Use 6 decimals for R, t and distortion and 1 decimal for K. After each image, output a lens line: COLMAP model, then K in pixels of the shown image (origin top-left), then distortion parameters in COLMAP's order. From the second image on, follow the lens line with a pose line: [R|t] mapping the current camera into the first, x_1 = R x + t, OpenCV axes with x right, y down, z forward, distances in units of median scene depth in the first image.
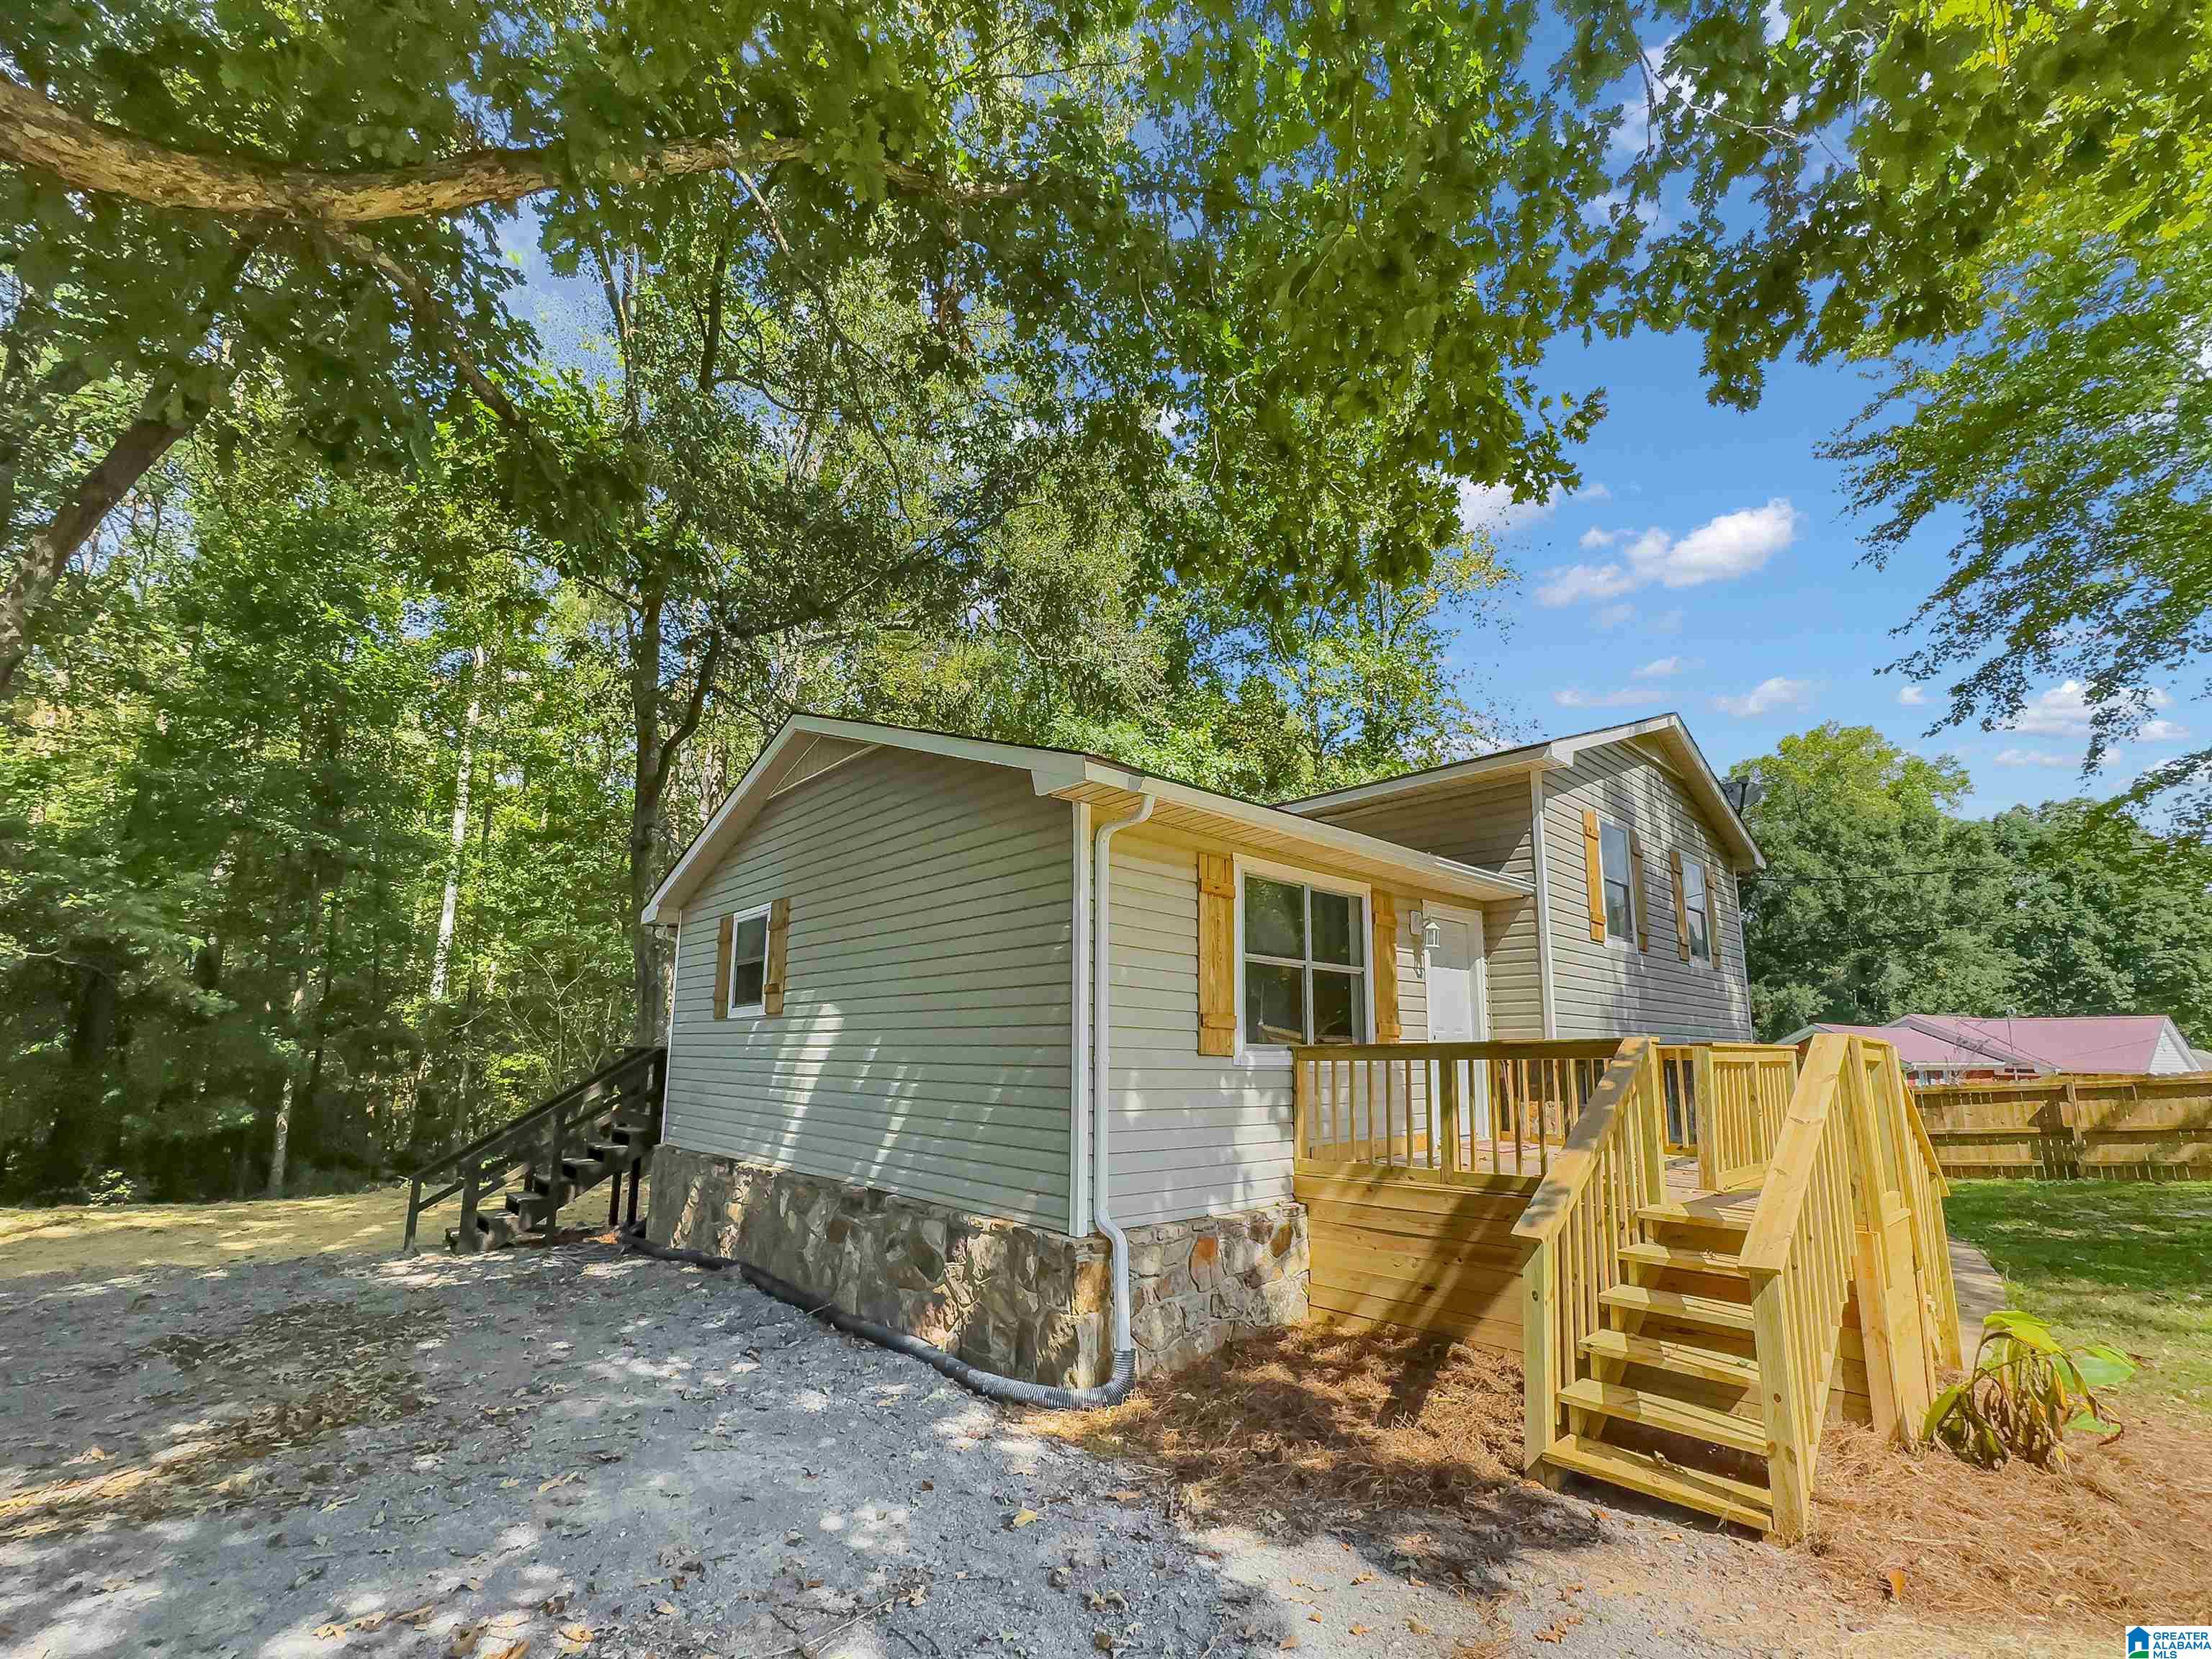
lens RADIAL K [[945.2, 0, 1106.0], [0, 945.2, 829.5], [0, 0, 1]] dist [-0.010999, 0.000098]
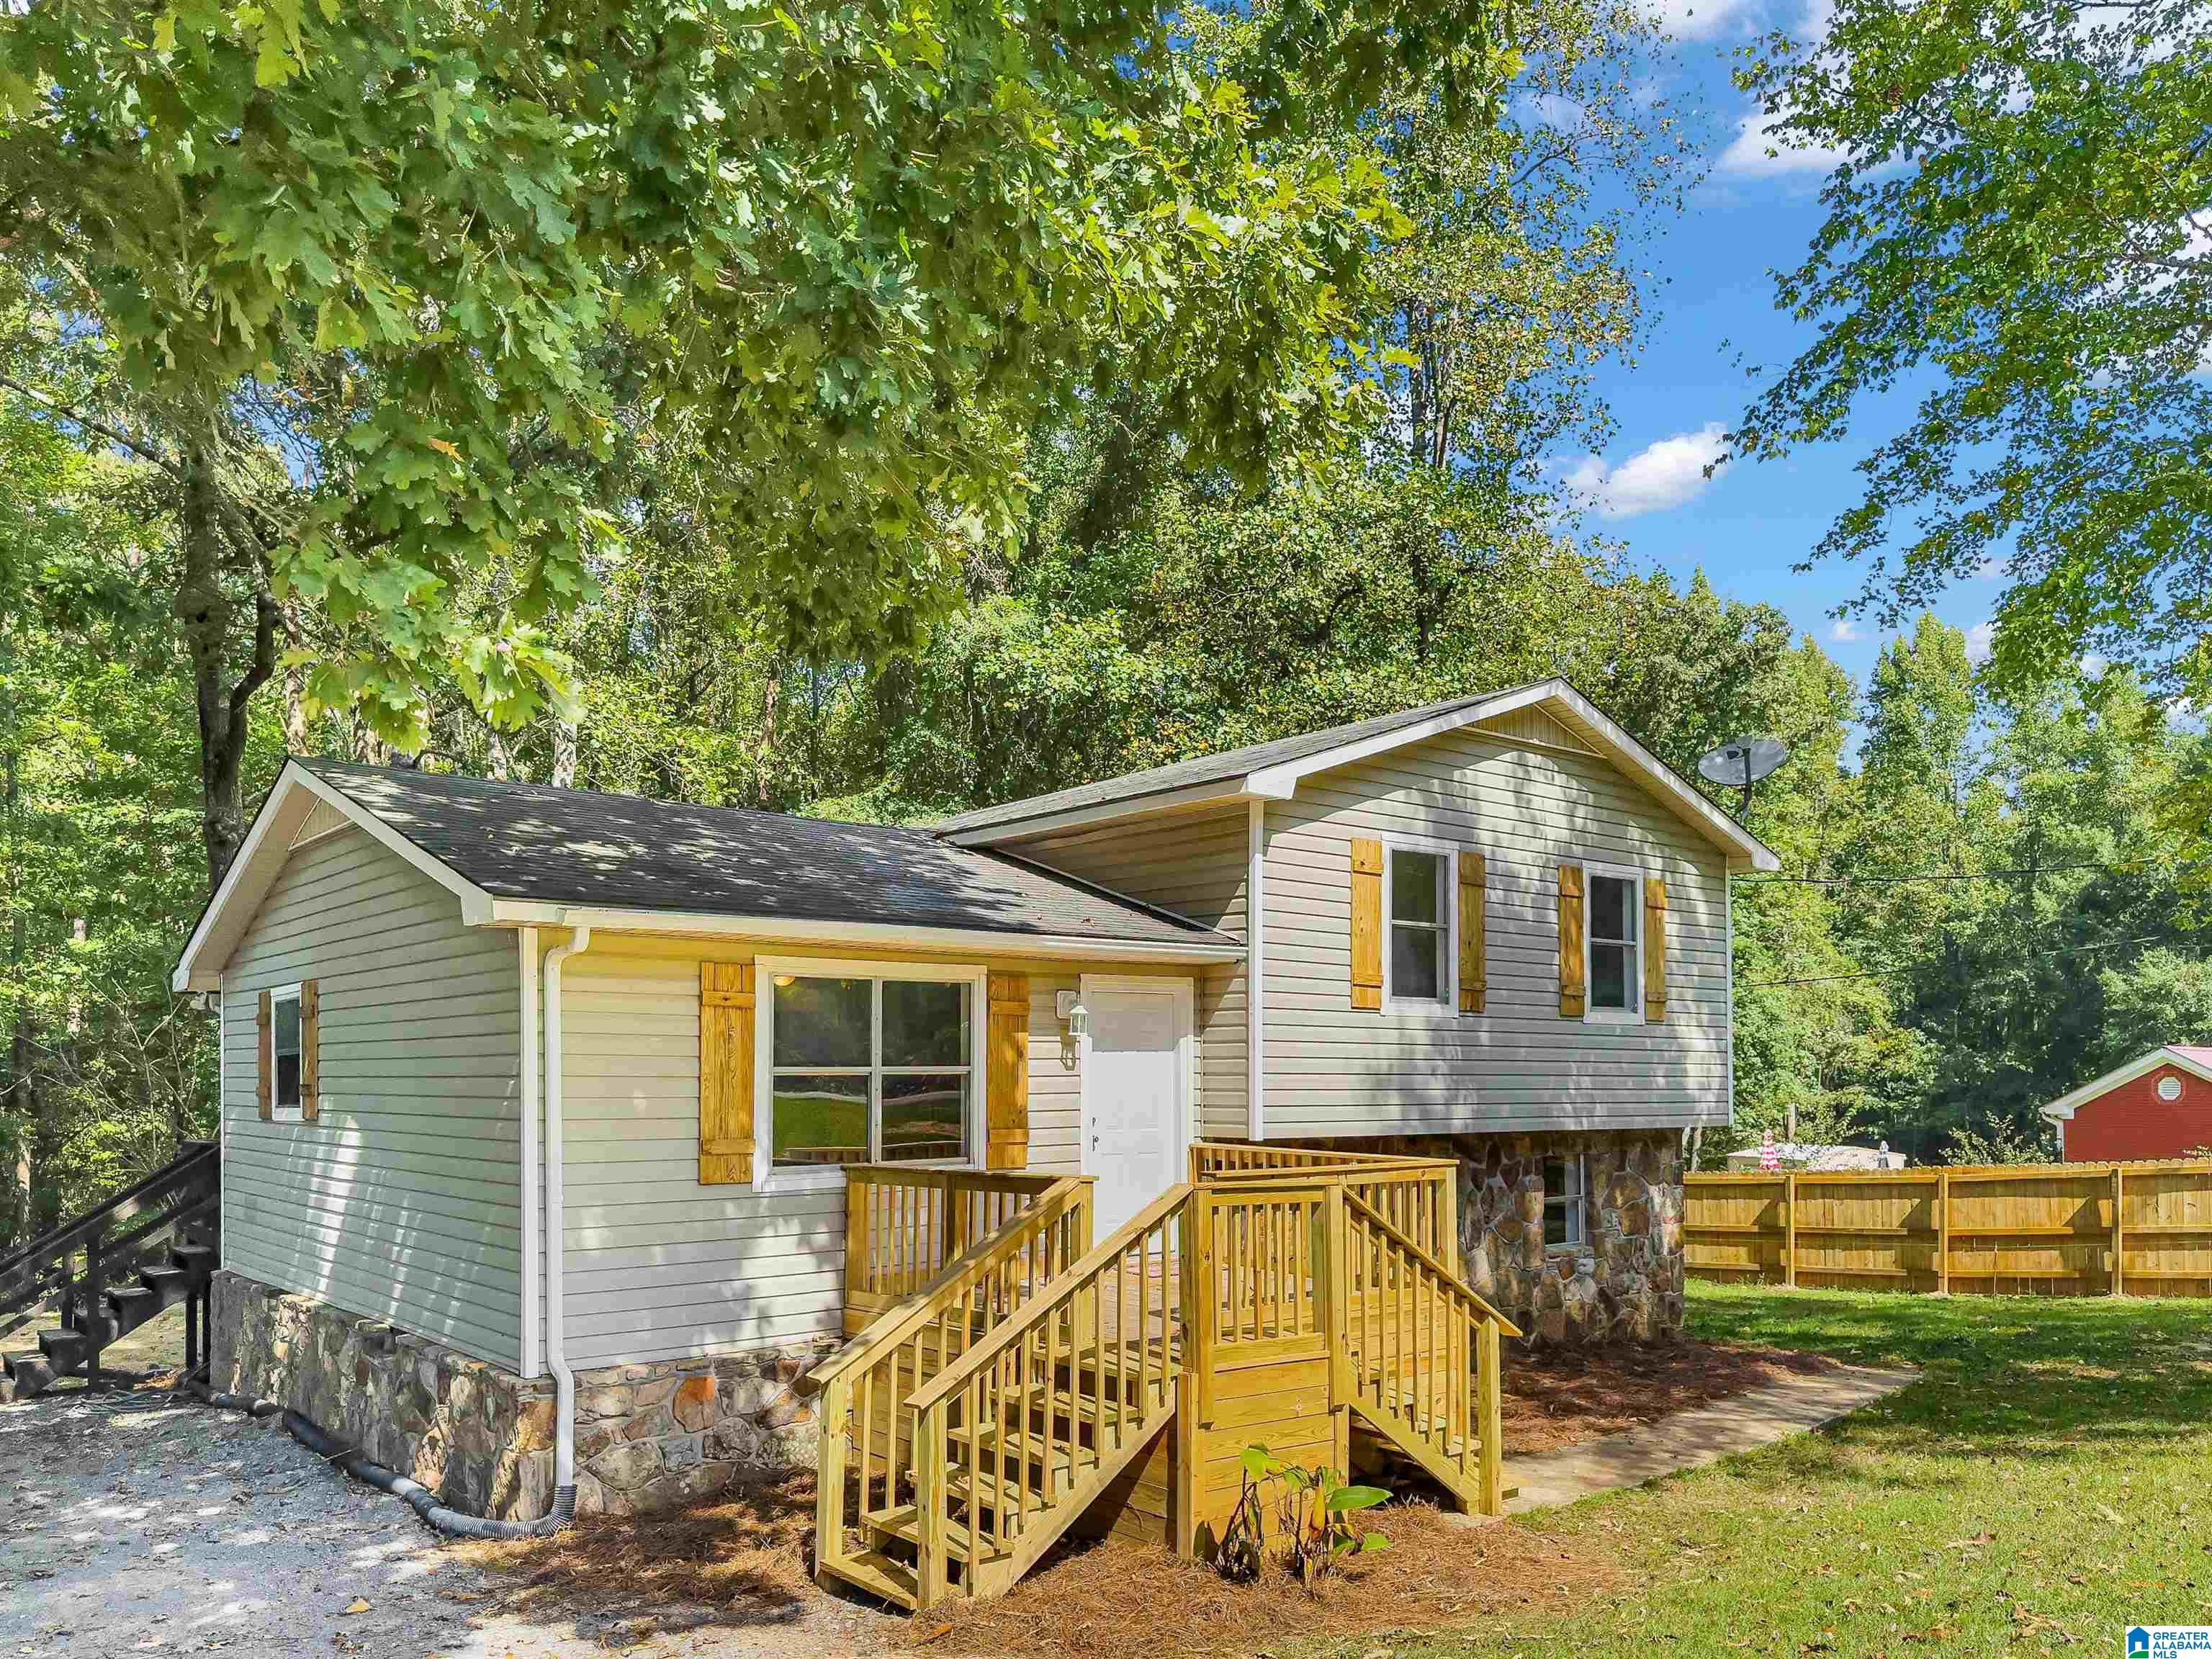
lens RADIAL K [[1665.8, 0, 1105.6], [0, 1665.8, 917.3], [0, 0, 1]] dist [0.075697, -0.073257]
pose [[0.998647, -0.016728, -0.049244, 0.498411], [0.023661, 0.989329, 0.143762, -0.209604], [0.046314, -0.144732, 0.988386, -0.476093]]
